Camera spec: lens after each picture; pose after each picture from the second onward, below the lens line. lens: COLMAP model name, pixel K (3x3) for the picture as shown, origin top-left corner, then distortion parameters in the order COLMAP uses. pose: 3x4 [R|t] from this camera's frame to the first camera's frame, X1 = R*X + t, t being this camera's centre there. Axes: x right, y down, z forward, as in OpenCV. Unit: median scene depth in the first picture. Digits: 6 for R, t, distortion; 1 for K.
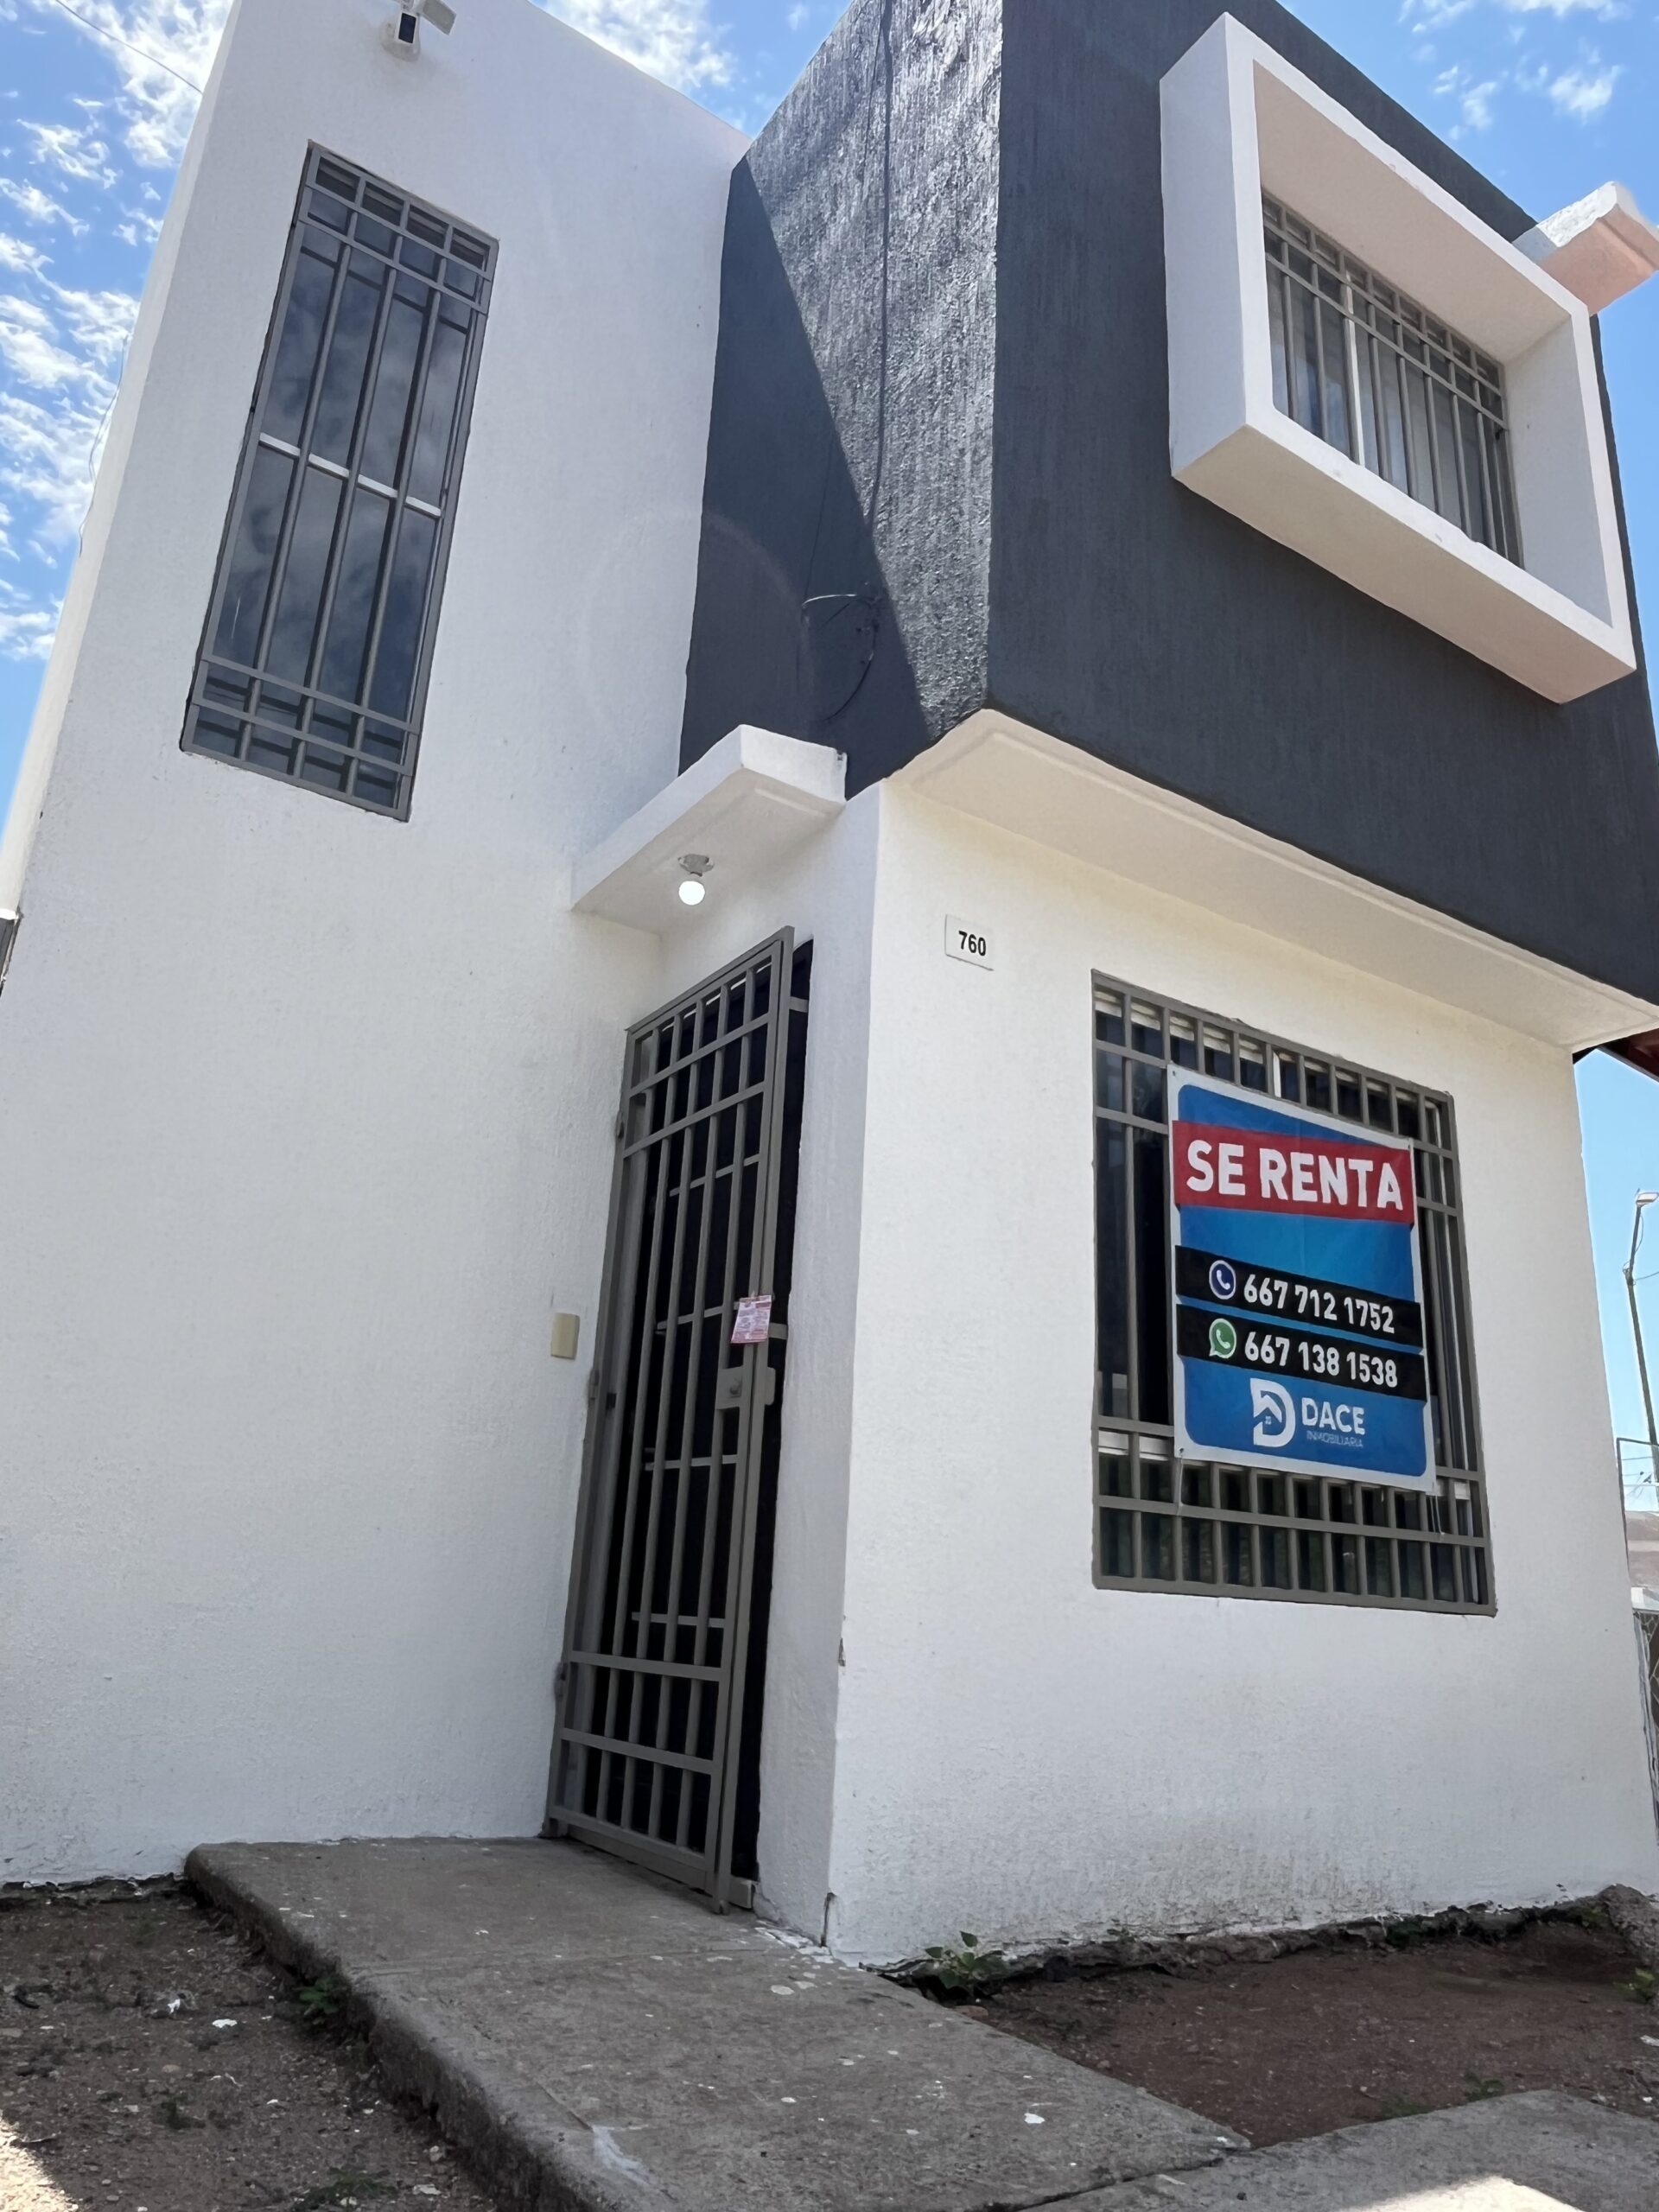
lens RADIAL K [[1460.6, 0, 829.5], [0, 1460.6, 1106.0], [0, 0, 1]] dist [-0.000017, -0.000932]
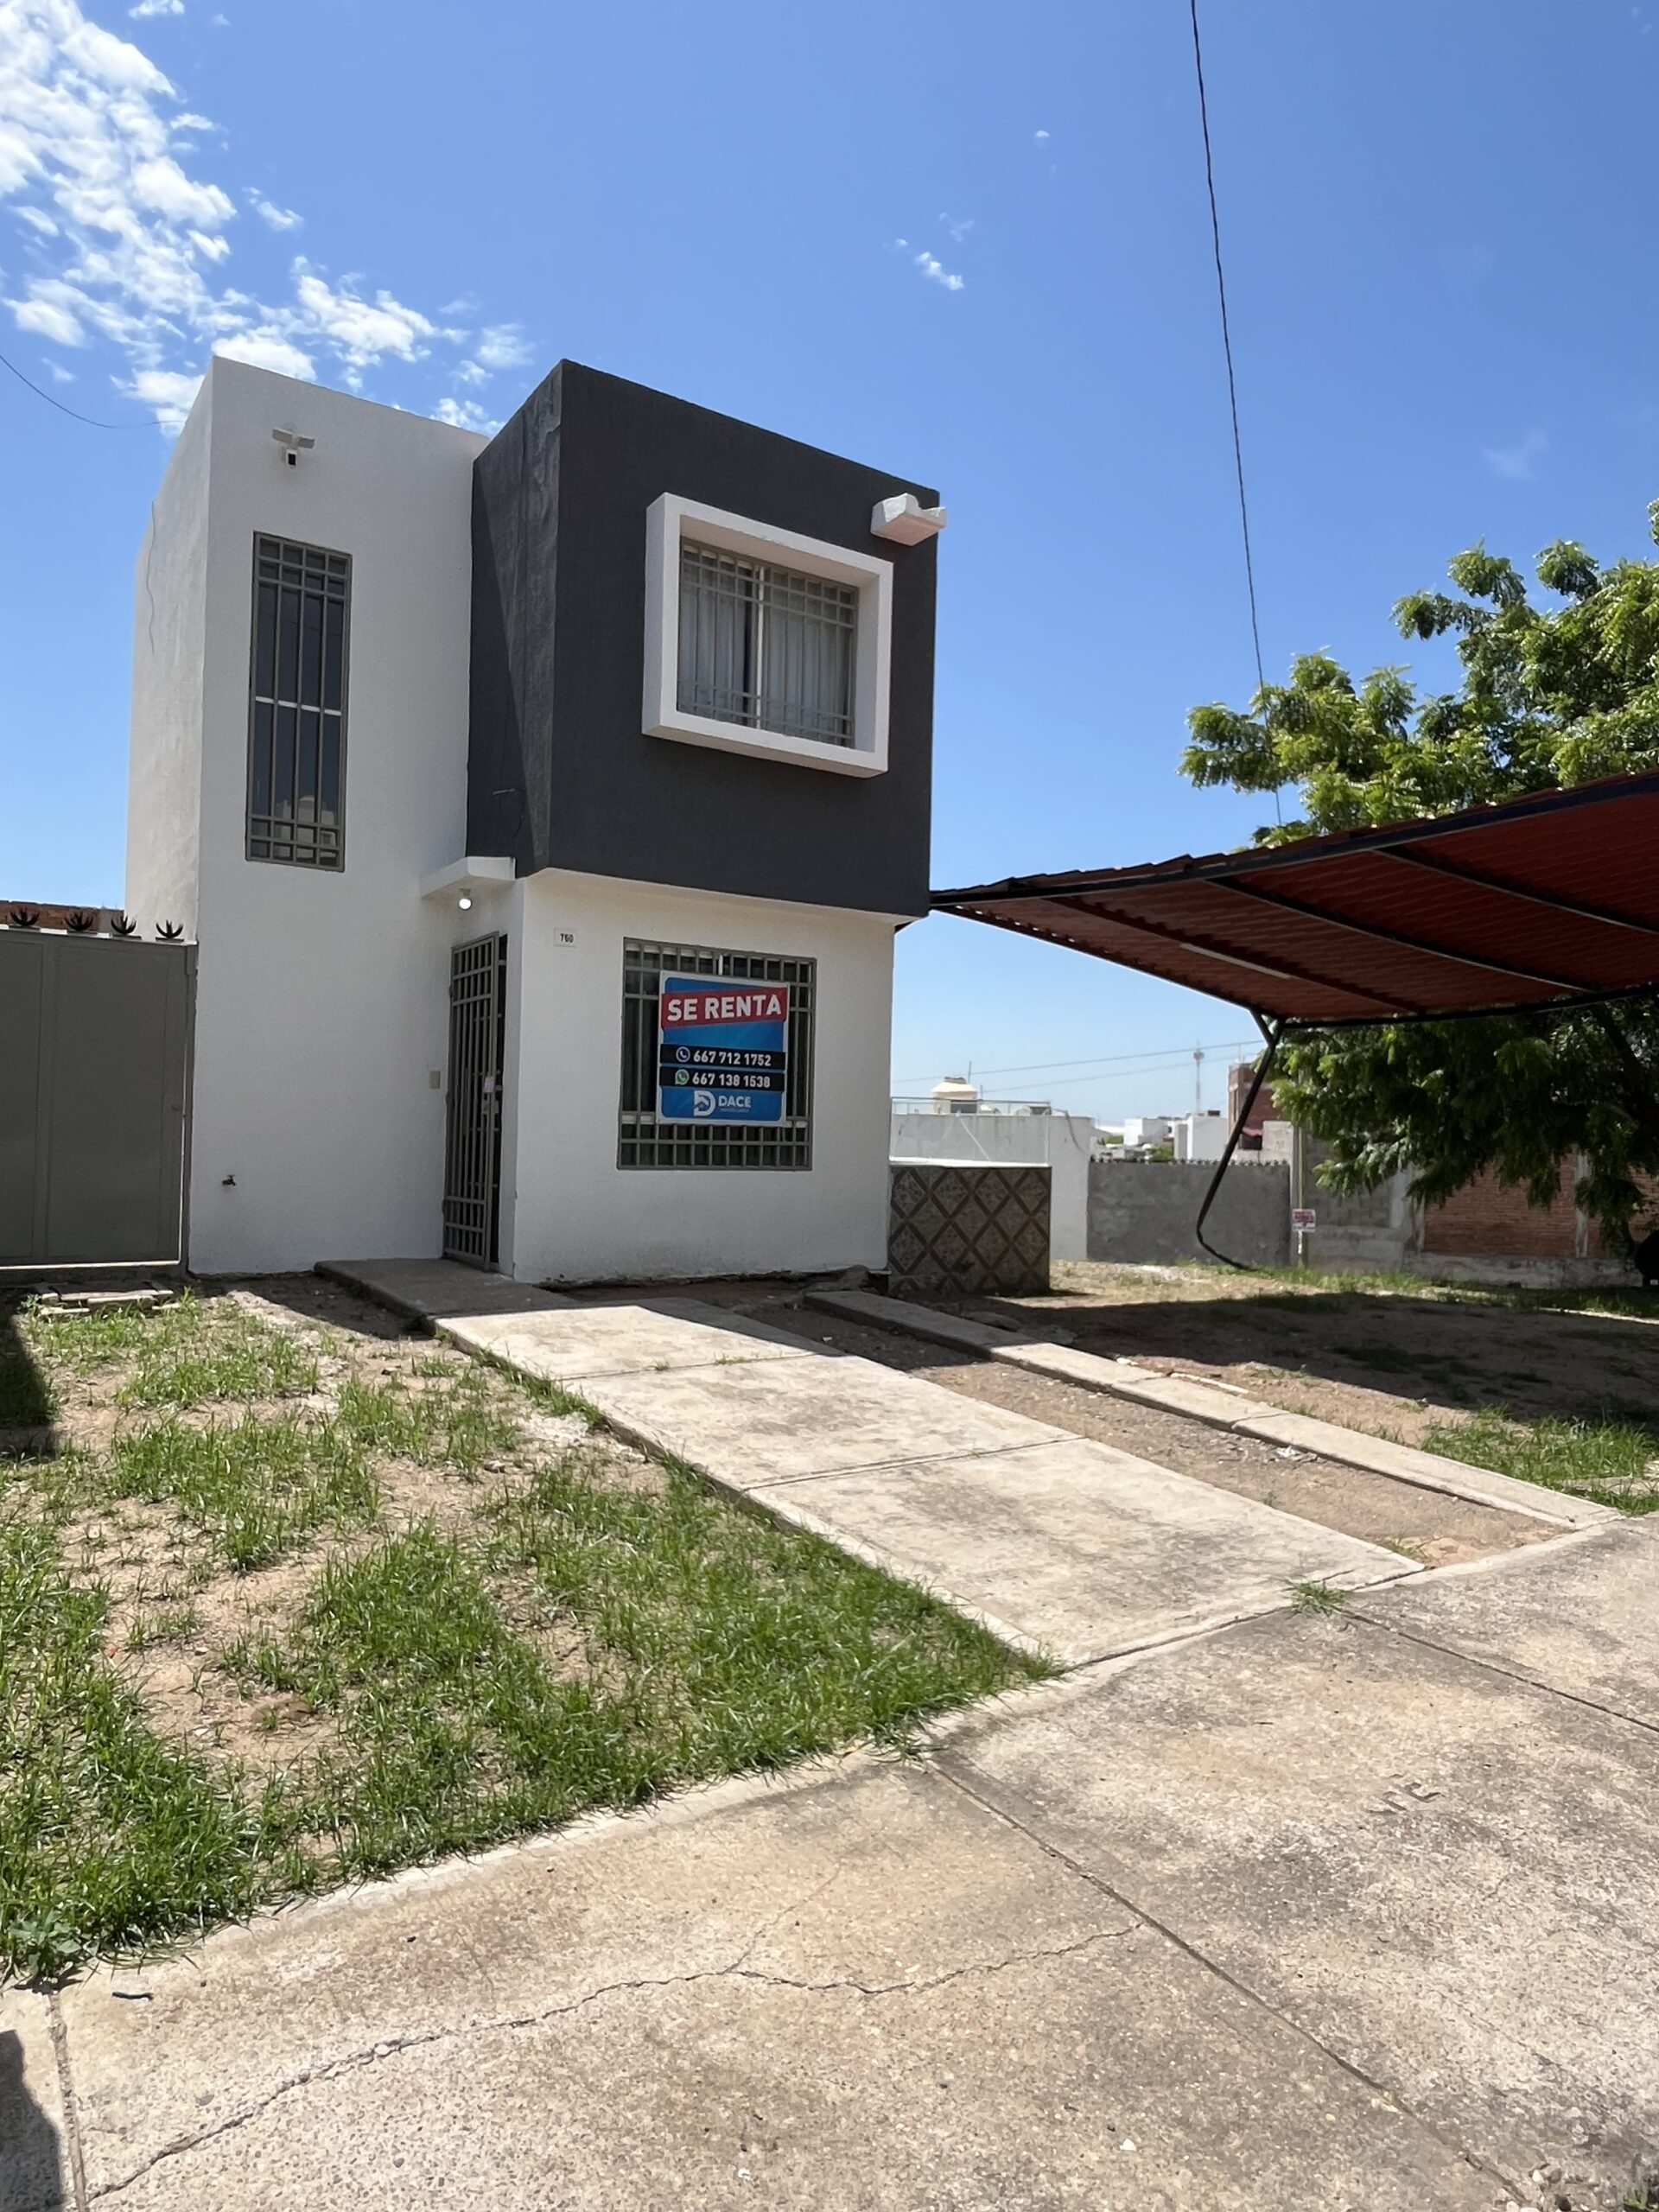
lens RADIAL K [[1359.2, 0, 882.4], [0, 1359.2, 1102.3], [0, 0, 1]] dist [-0.007252, -0.004382]
pose [[0.999264, -0.031086, 0.022478, 0.548184], [0.022937, 0.953841, 0.299435, -0.498872], [-0.030749, -0.298699, 0.953852, -1.300313]]
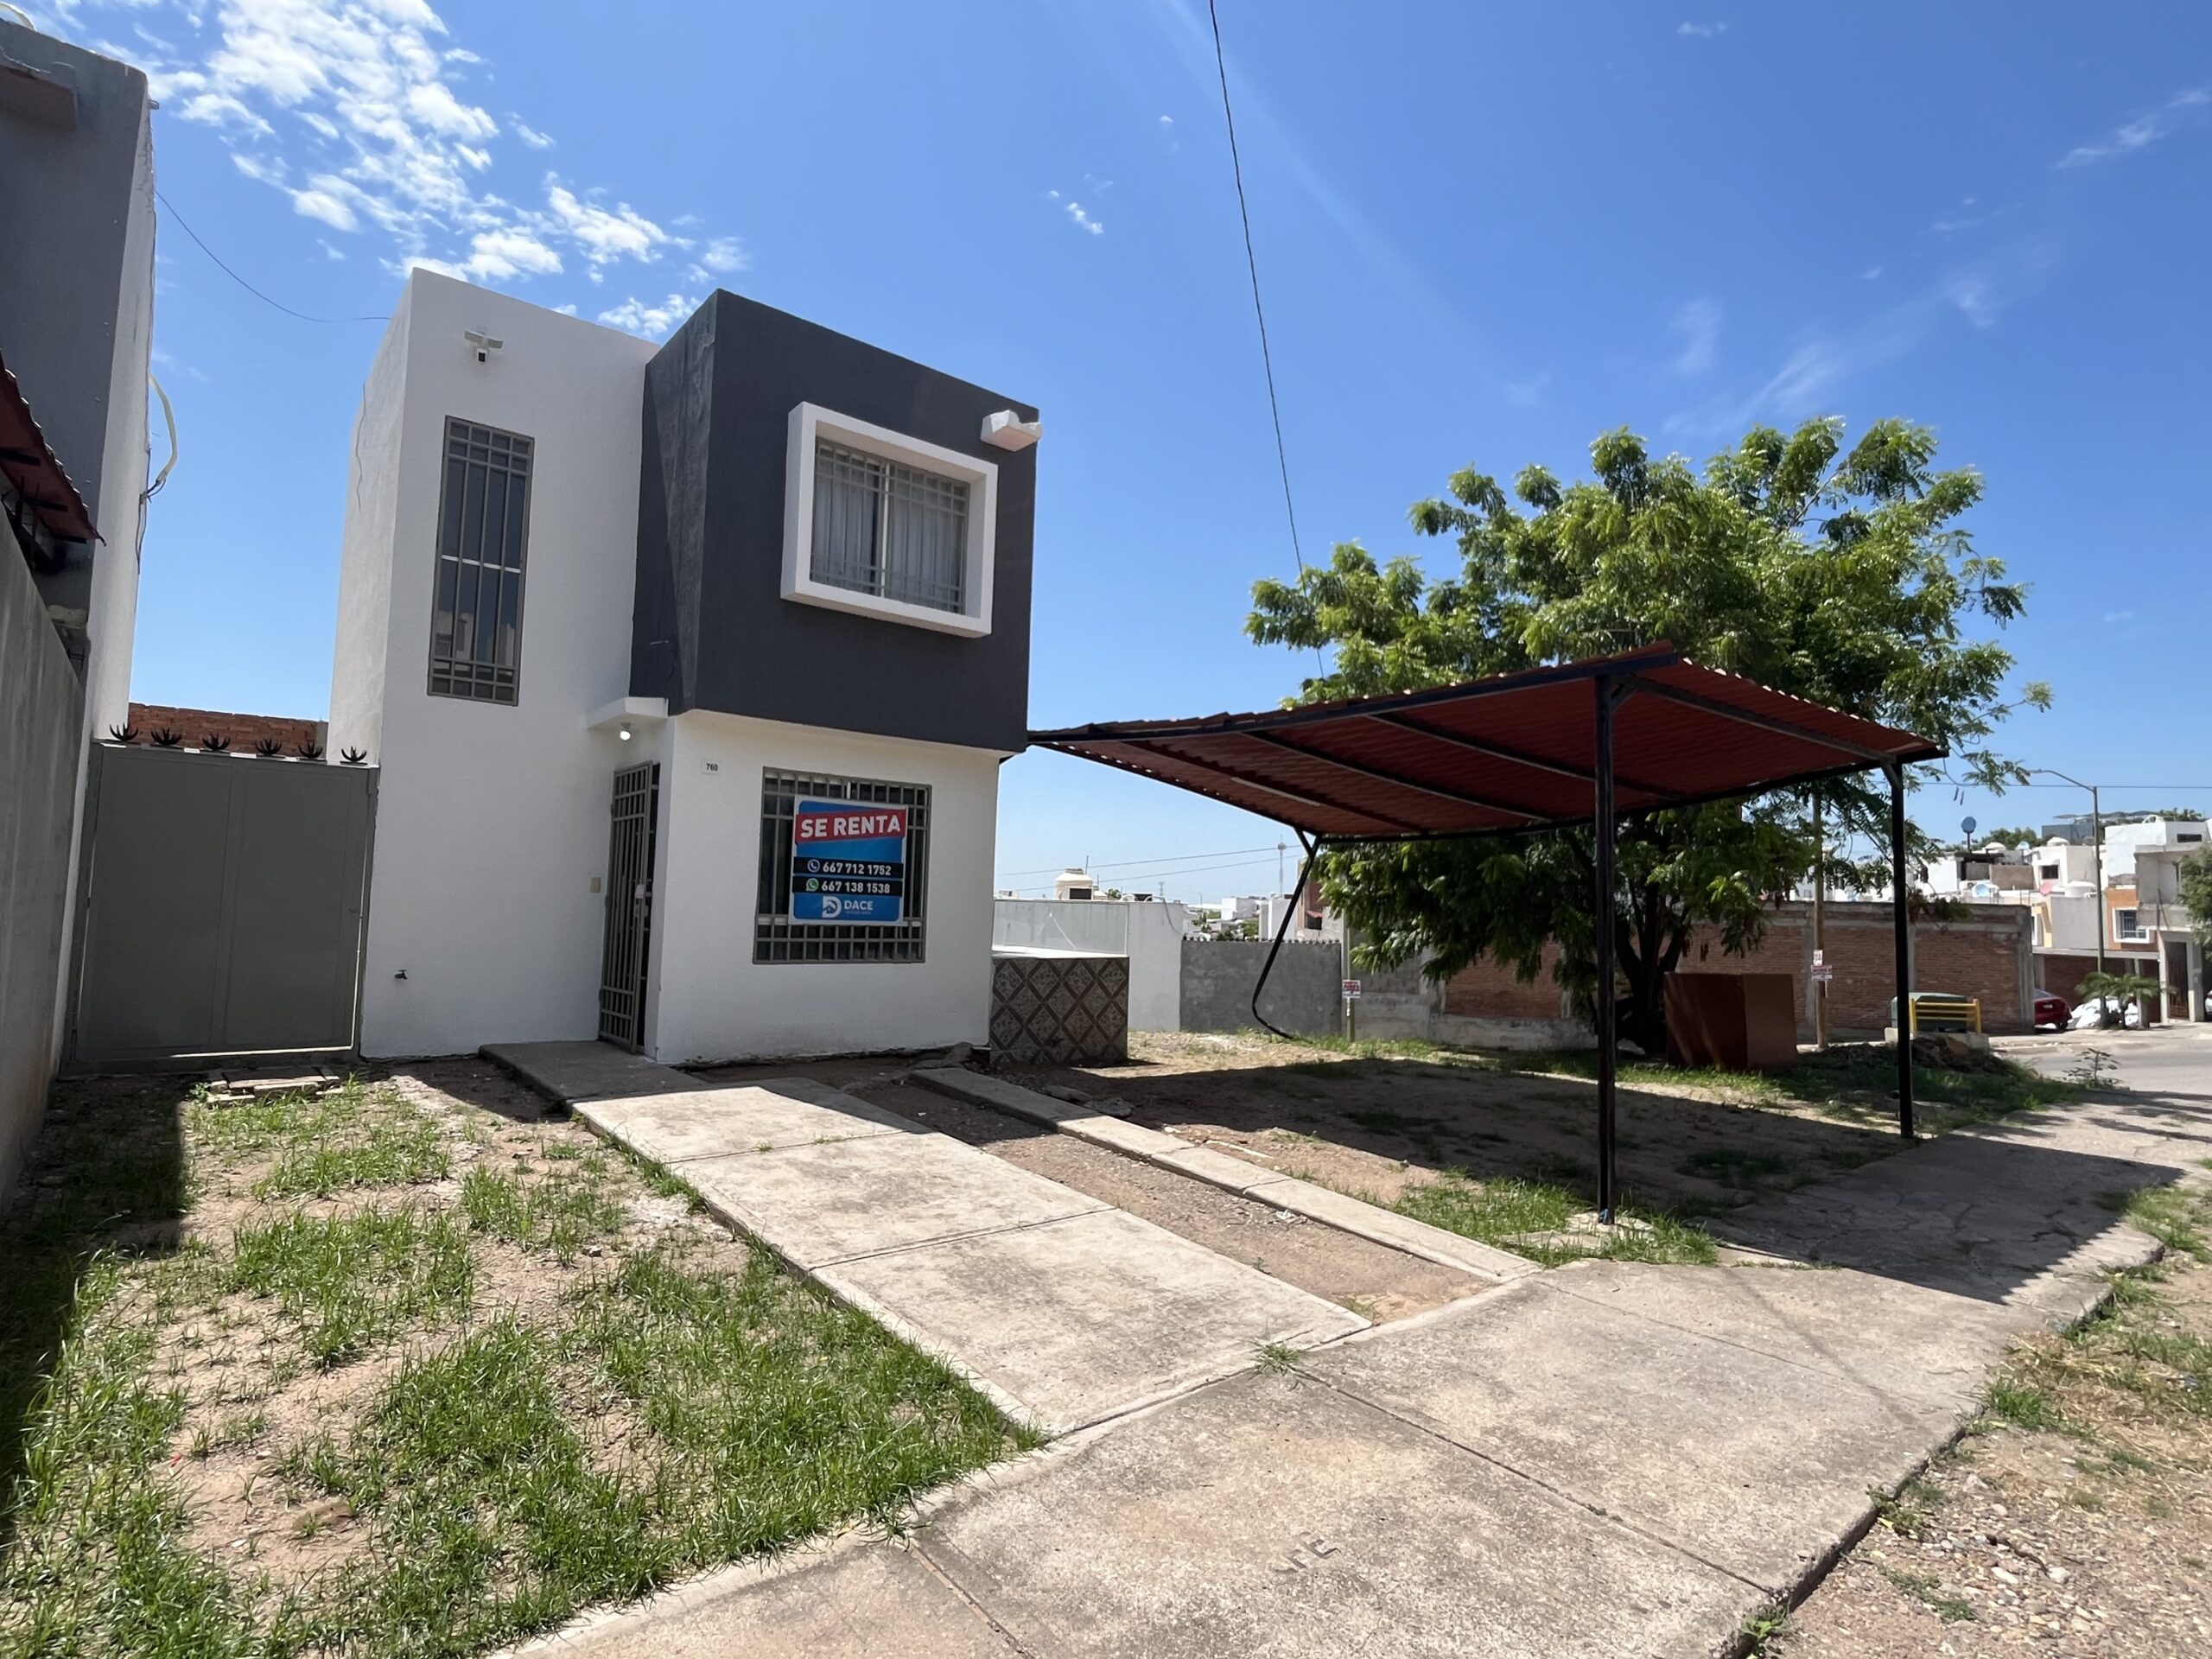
lens RADIAL K [[1118.2, 0, 1140.7], [0, 1118.2, 828.6], [0, 0, 1]] dist [-0.008638, -0.001516]
pose [[0.991969, -0.018533, 0.125113, 0.638043], [-0.013935, 0.967169, 0.253750, -0.545051], [-0.125708, -0.253456, 0.959144, -1.282290]]
